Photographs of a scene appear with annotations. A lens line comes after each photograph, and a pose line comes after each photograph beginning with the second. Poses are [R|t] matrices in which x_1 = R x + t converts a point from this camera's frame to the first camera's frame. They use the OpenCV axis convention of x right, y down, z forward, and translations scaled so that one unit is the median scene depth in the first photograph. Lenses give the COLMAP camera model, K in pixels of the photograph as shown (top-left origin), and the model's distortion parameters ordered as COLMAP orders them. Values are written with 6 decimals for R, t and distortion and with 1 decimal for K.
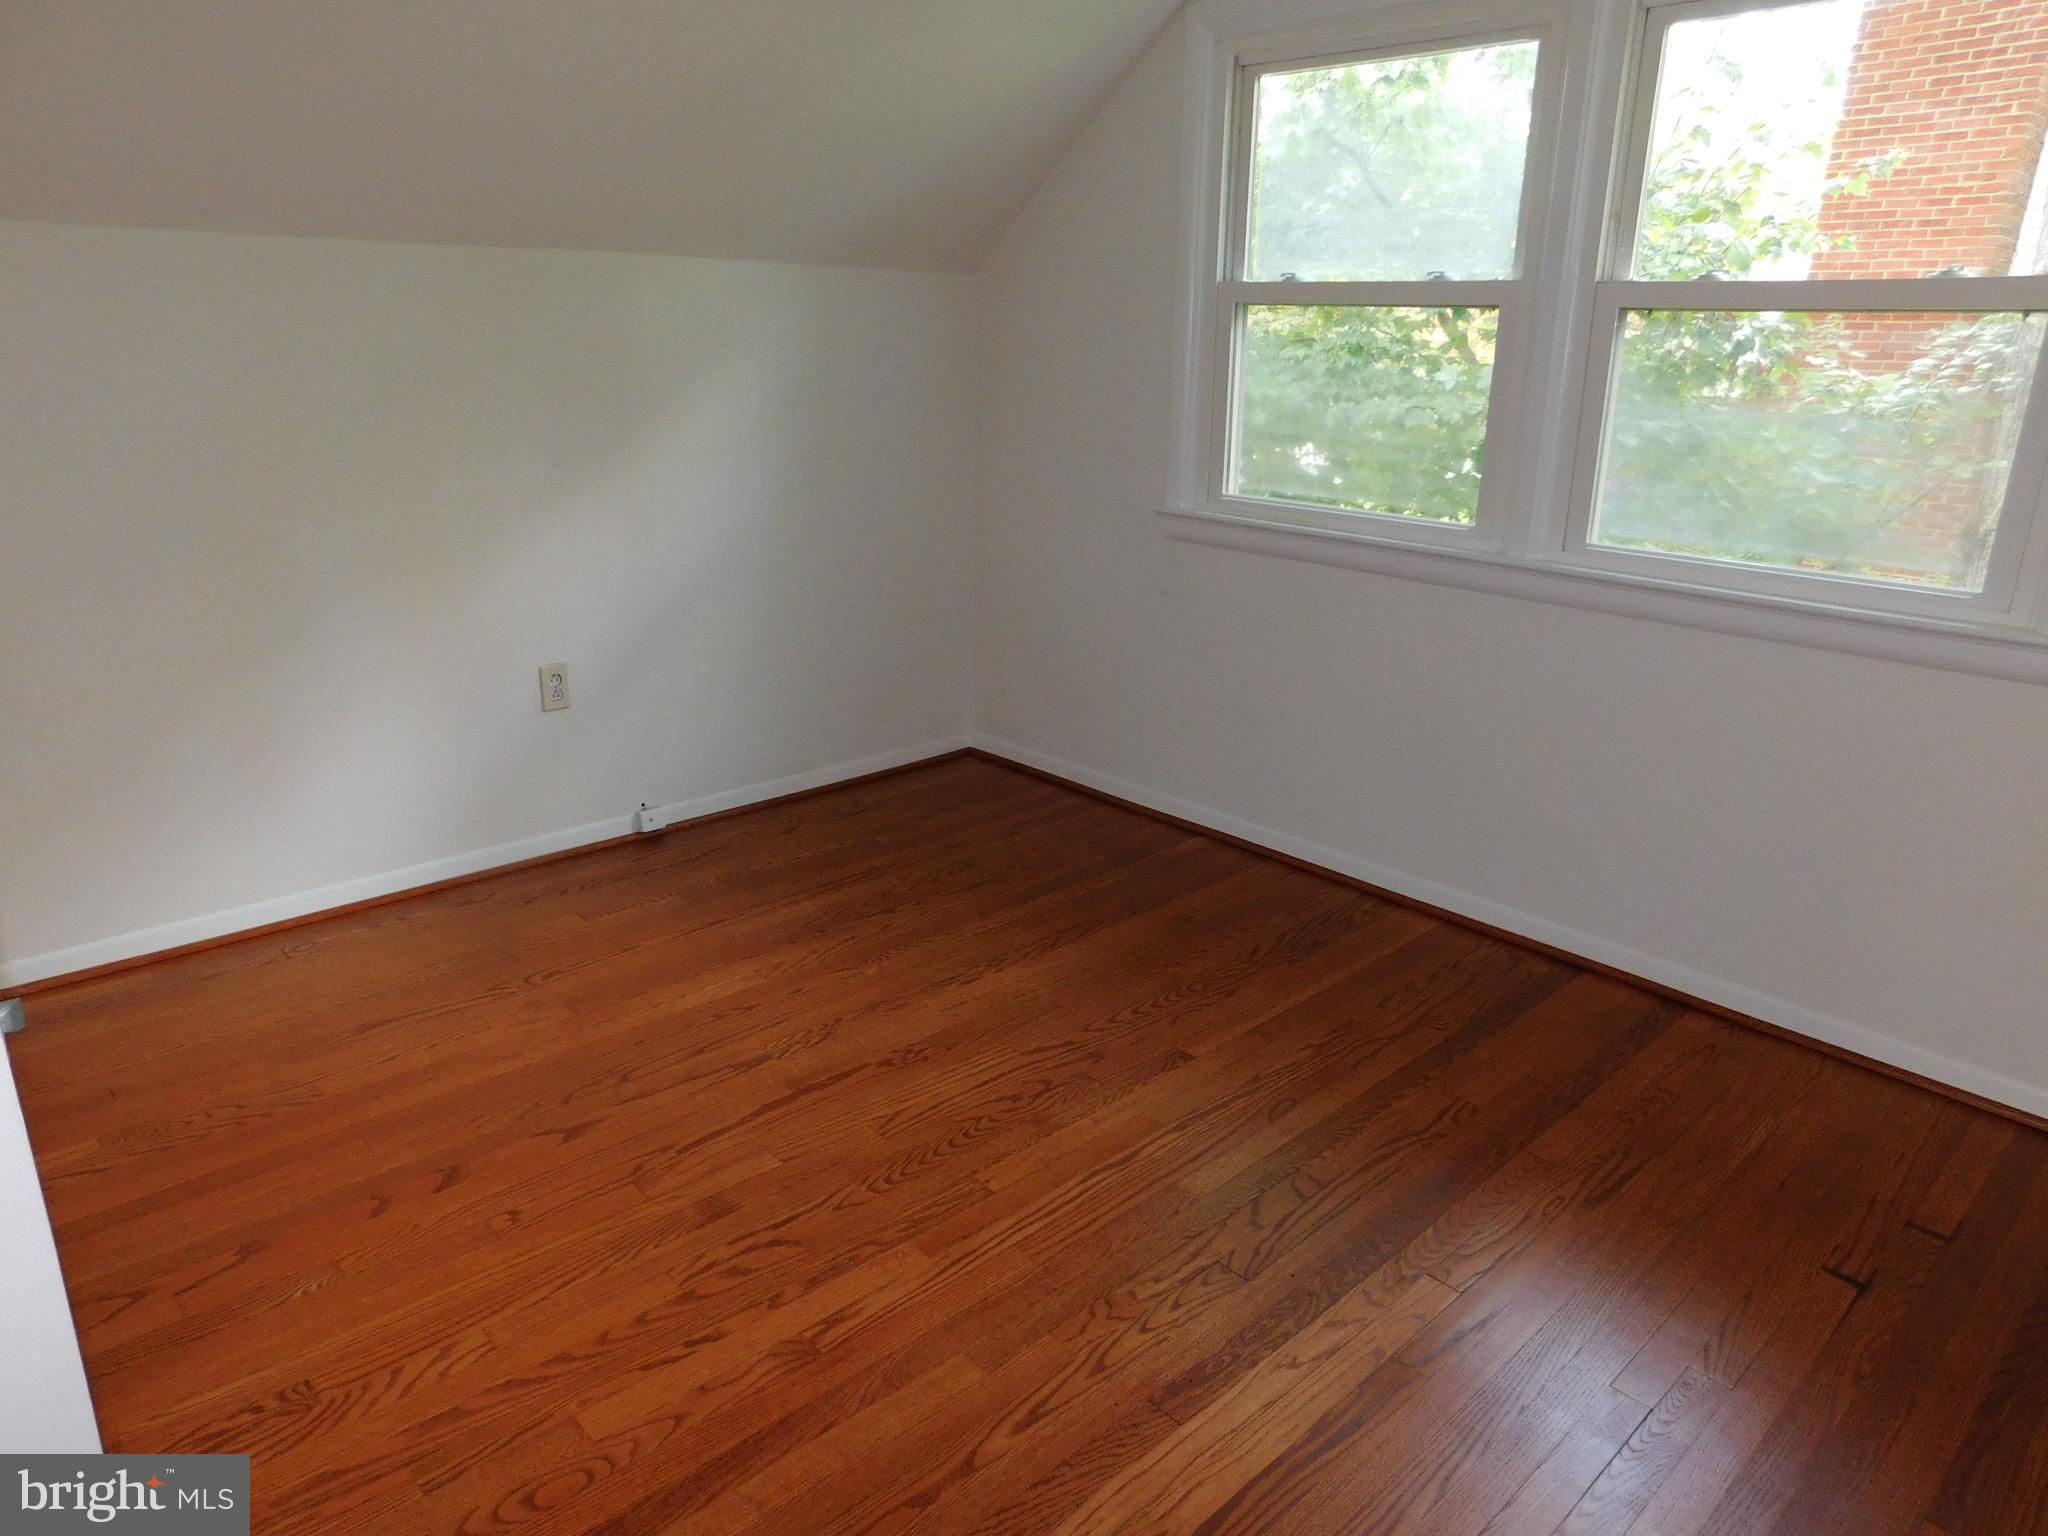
lens RADIAL K [[1354.1, 0, 1024.0], [0, 1354.1, 768.0], [0, 0, 1]] dist [-0.070846, 0.057727]
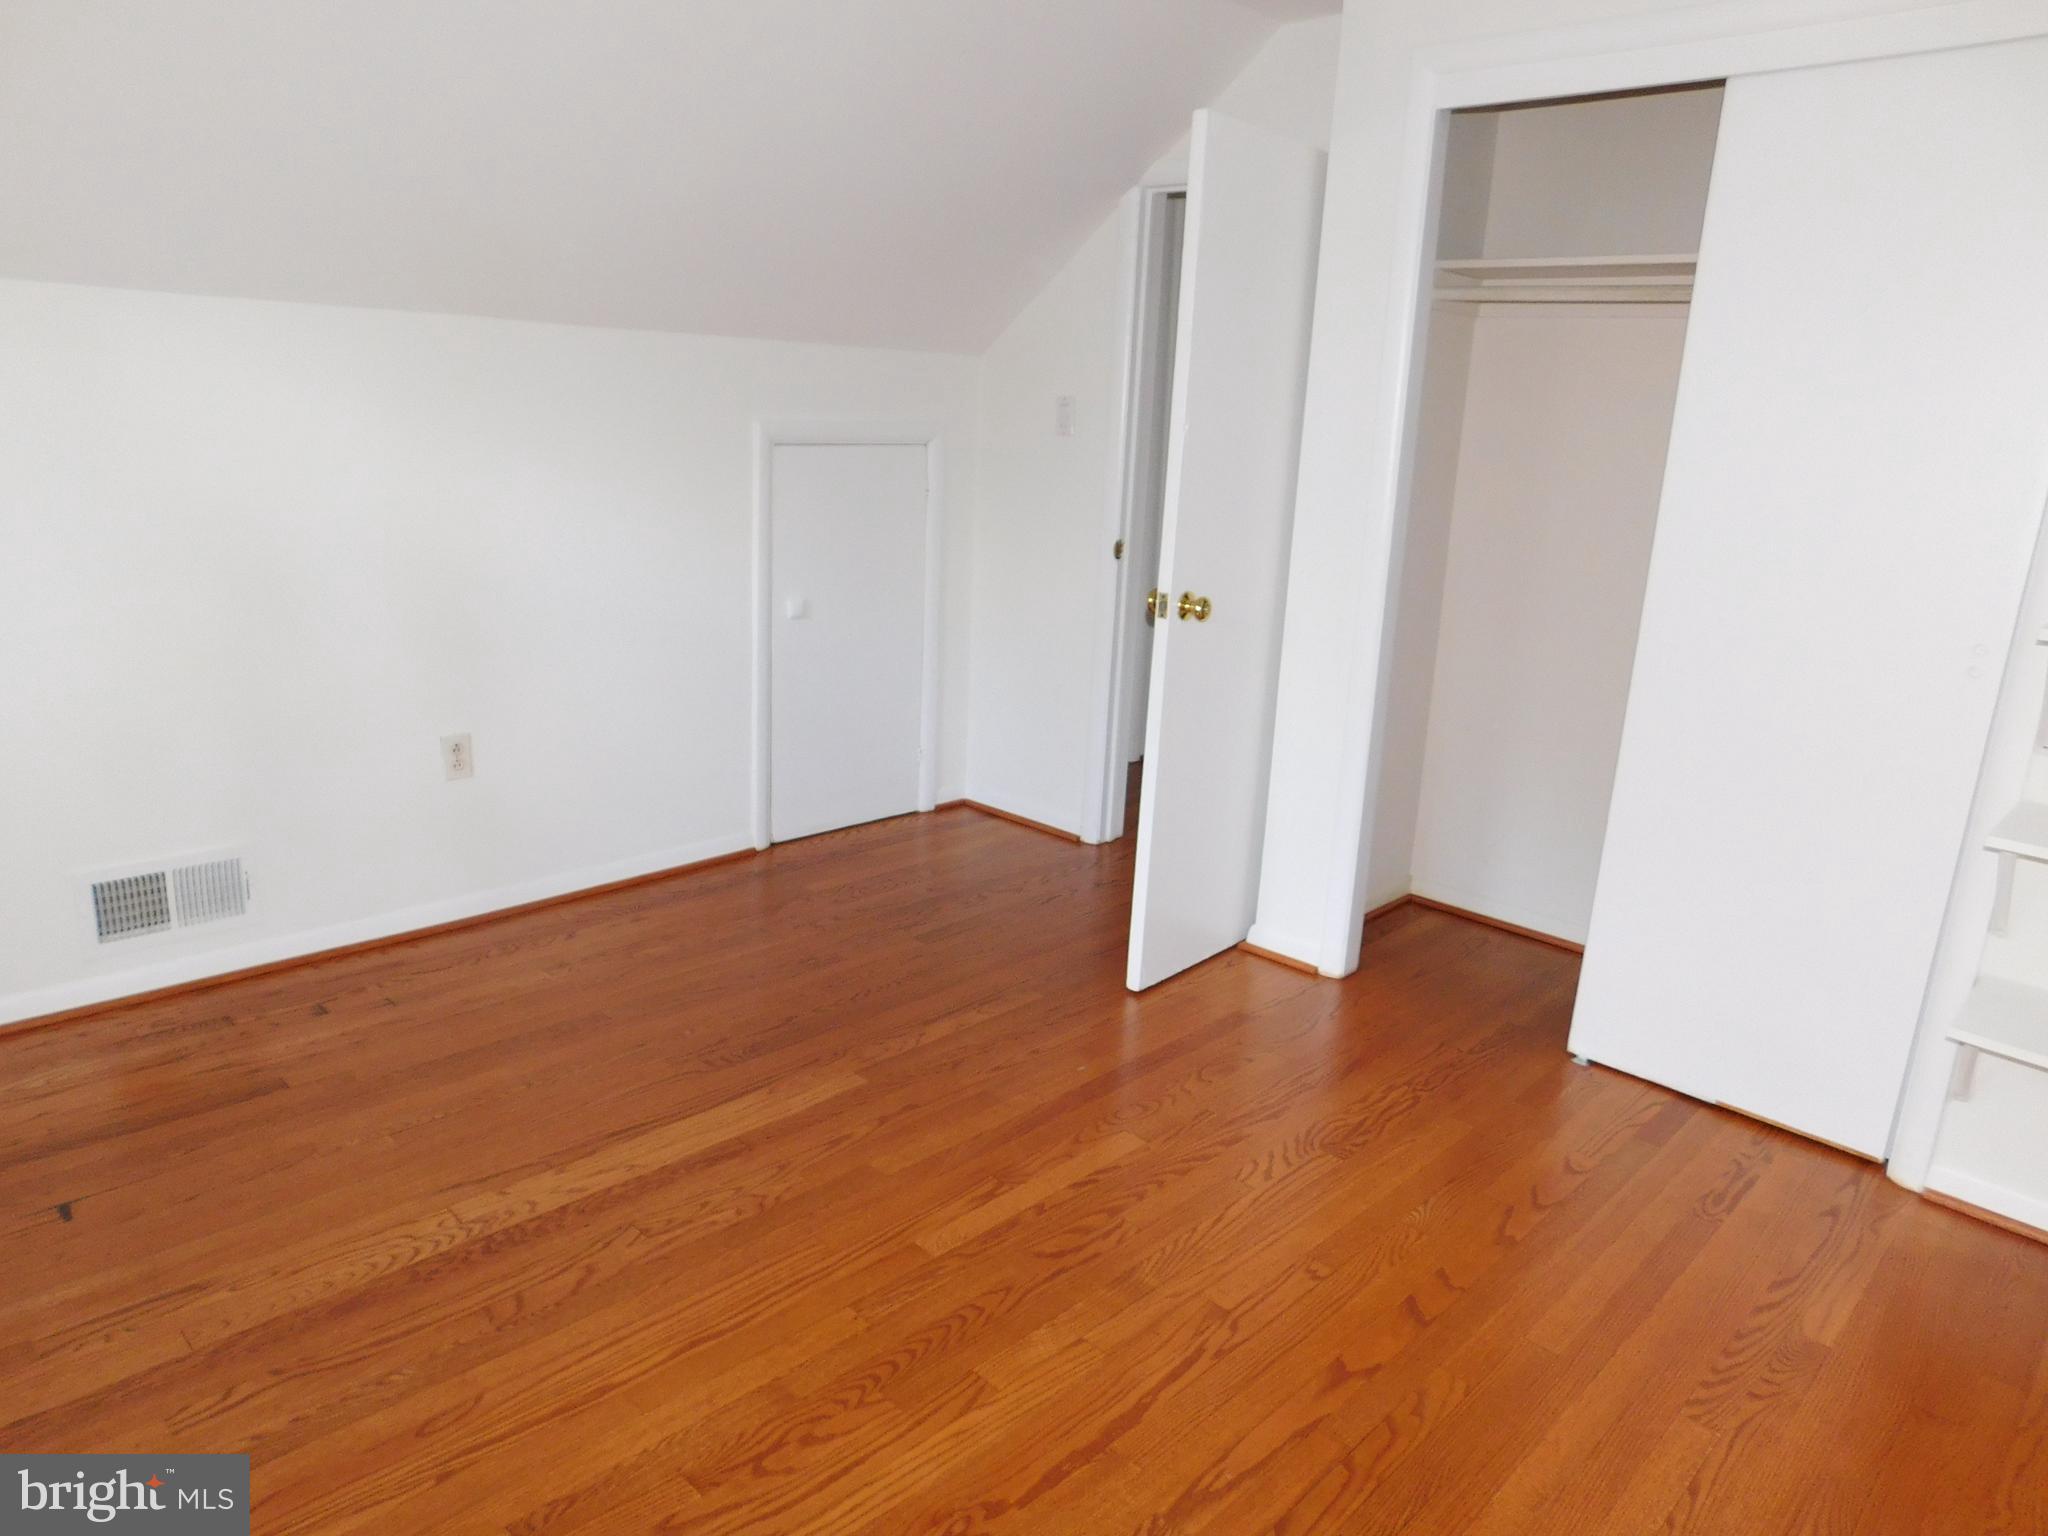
lens RADIAL K [[1354.1, 0, 1024.0], [0, 1354.1, 768.0], [0, 0, 1]] dist [-0.070846, 0.057727]
pose [[-0.996085, -0.062854, -0.062157, -0.064887], [-0.086578, 0.835619, 0.542444, -0.546554], [0.017845, 0.545701, -0.837790, 1.655628]]
